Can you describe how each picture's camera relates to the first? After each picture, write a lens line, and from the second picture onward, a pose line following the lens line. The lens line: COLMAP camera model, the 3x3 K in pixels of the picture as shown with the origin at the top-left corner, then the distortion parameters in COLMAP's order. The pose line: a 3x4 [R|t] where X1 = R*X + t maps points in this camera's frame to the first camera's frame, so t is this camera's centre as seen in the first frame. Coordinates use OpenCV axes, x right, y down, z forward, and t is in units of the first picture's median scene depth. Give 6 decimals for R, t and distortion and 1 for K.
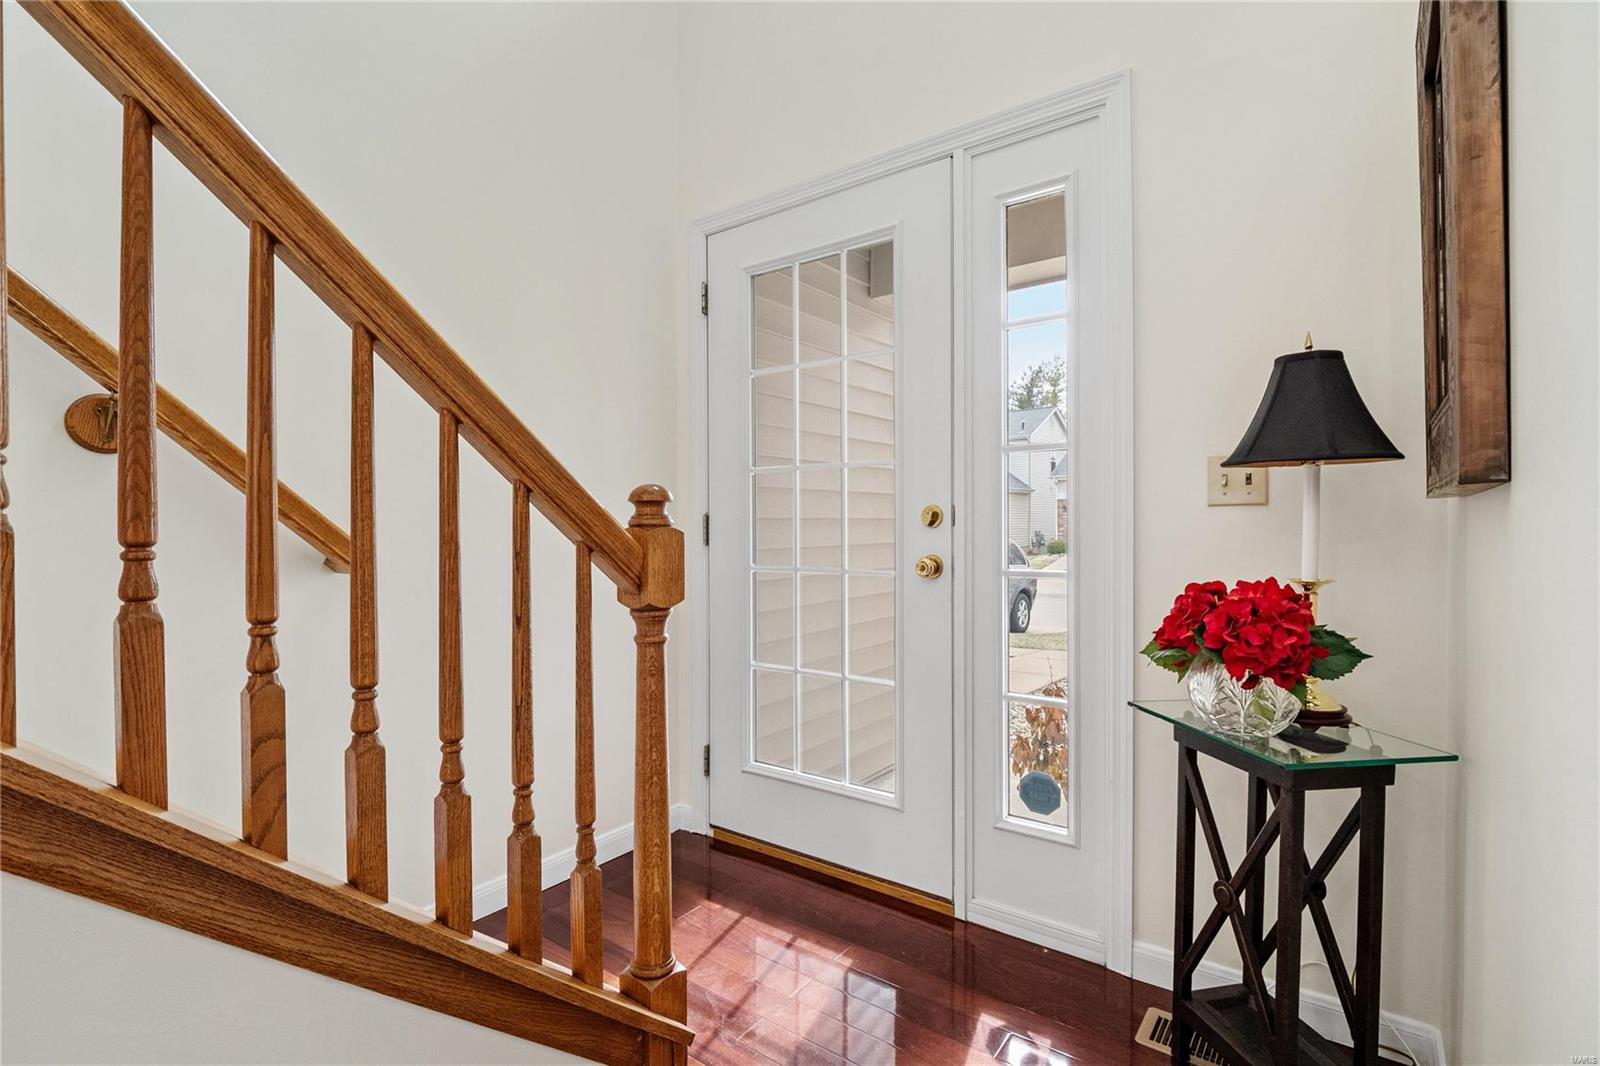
lens RADIAL K [[759.6, 0, 796.6], [0, 759.6, 522.1], [0, 0, 1]] dist [-0.003442, -0.000859]
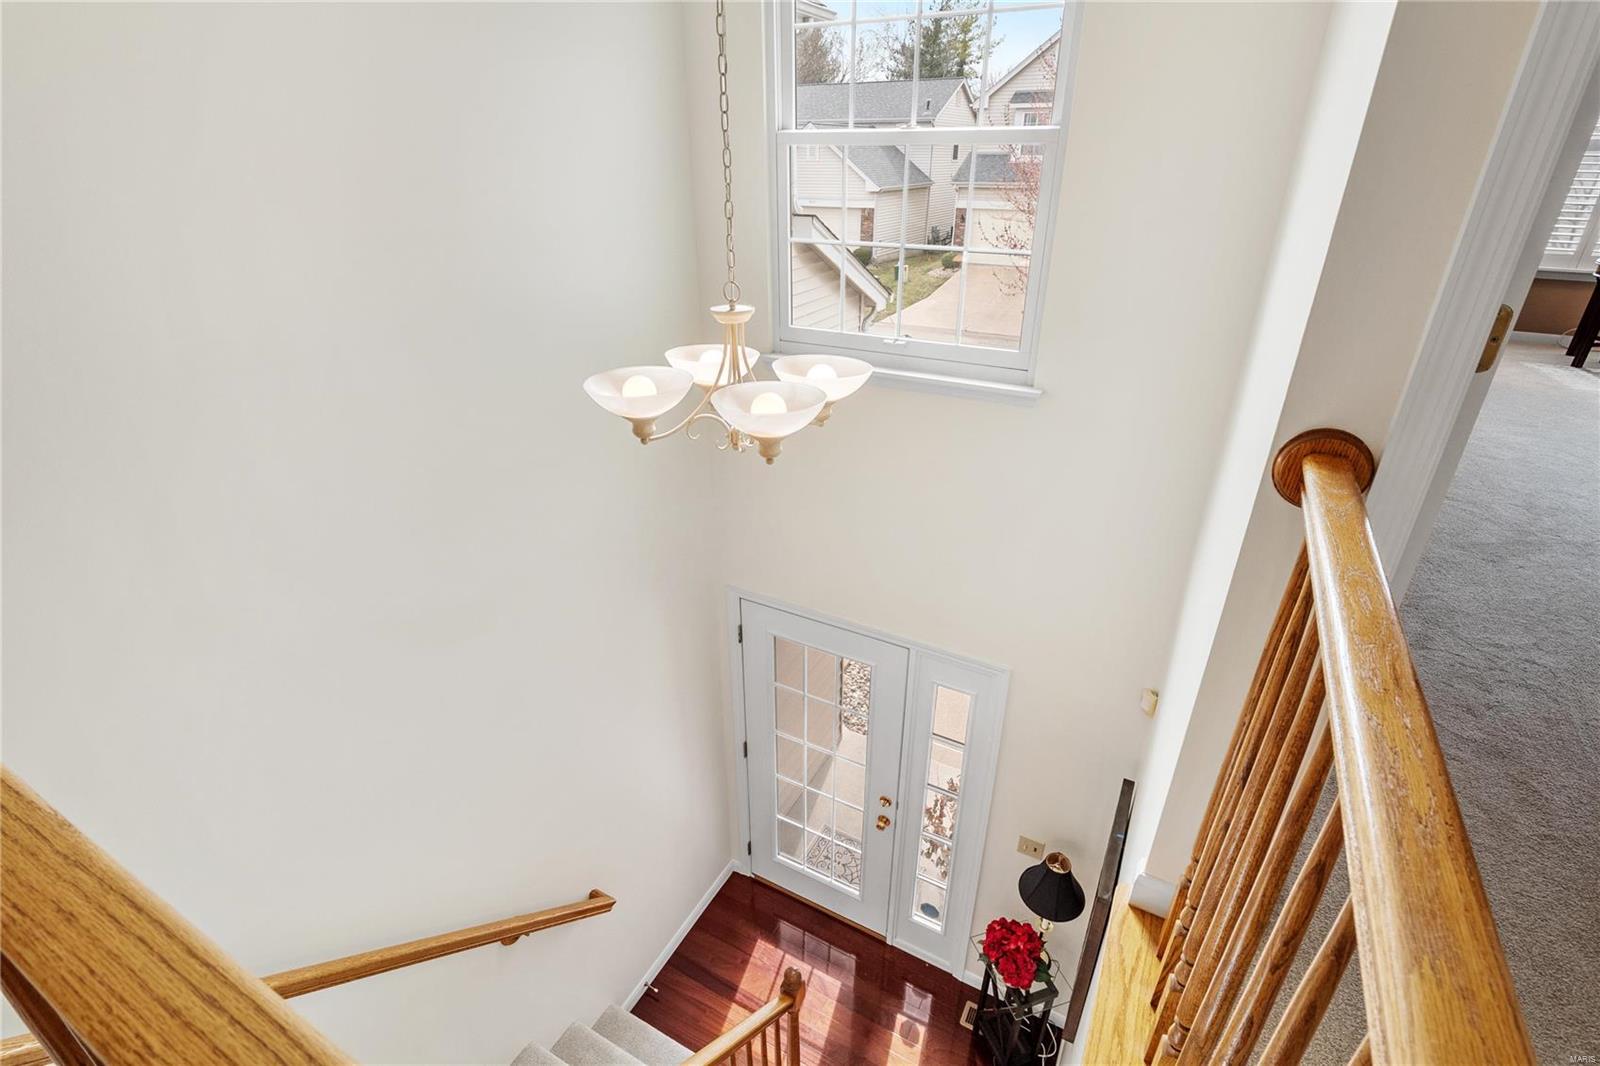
lens RADIAL K [[759.6, 0, 796.6], [0, 759.6, 522.1], [0, 0, 1]] dist [-0.003442, -0.000859]
pose [[0.989410, -0.062689, 0.130914, -0.241911], [-0.001428, 0.897676, 0.440653, -1.453964], [-0.145142, -0.436174, 0.888080, -0.334541]]
